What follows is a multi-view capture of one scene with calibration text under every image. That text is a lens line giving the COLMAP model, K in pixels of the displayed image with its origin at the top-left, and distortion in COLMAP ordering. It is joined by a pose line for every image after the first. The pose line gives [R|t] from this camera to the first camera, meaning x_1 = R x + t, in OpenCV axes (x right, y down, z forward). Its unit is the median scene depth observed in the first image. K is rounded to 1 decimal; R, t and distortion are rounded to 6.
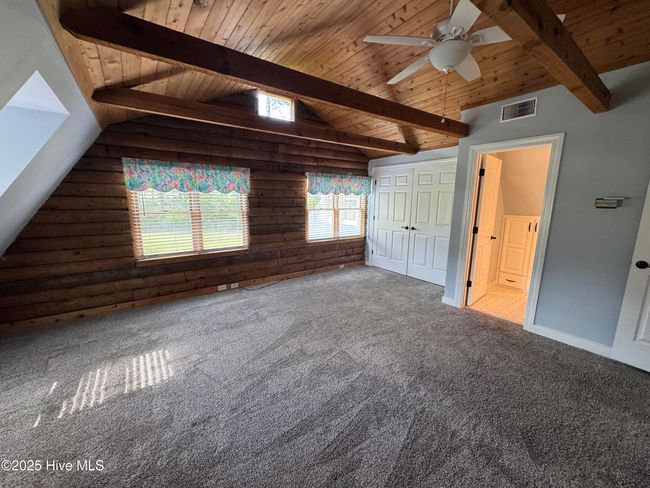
lens RADIAL K [[258.5, 0, 325.0], [0, 258.5, 244.0], [0, 0, 1]] dist [-0.001400, 0.000044]
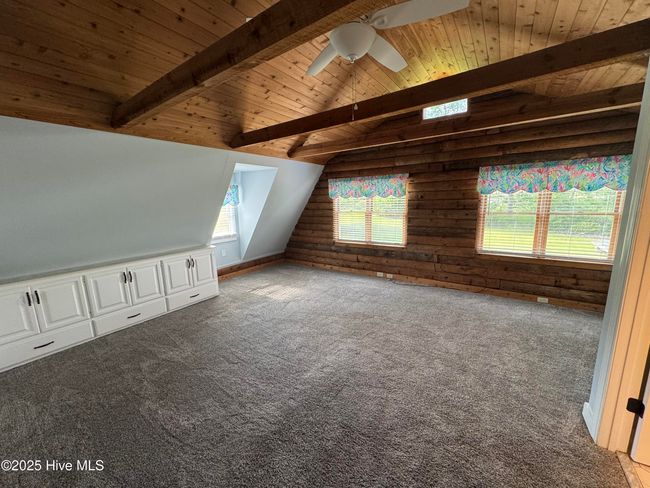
lens RADIAL K [[258.5, 0, 325.0], [0, 258.5, 244.0], [0, 0, 1]] dist [-0.001400, 0.000044]
pose [[0.330295, 0.144685, -0.932722, 0.619147], [-0.131381, 0.985609, 0.106364, -0.067206], [0.934689, 0.087410, 0.344551, 0.312047]]
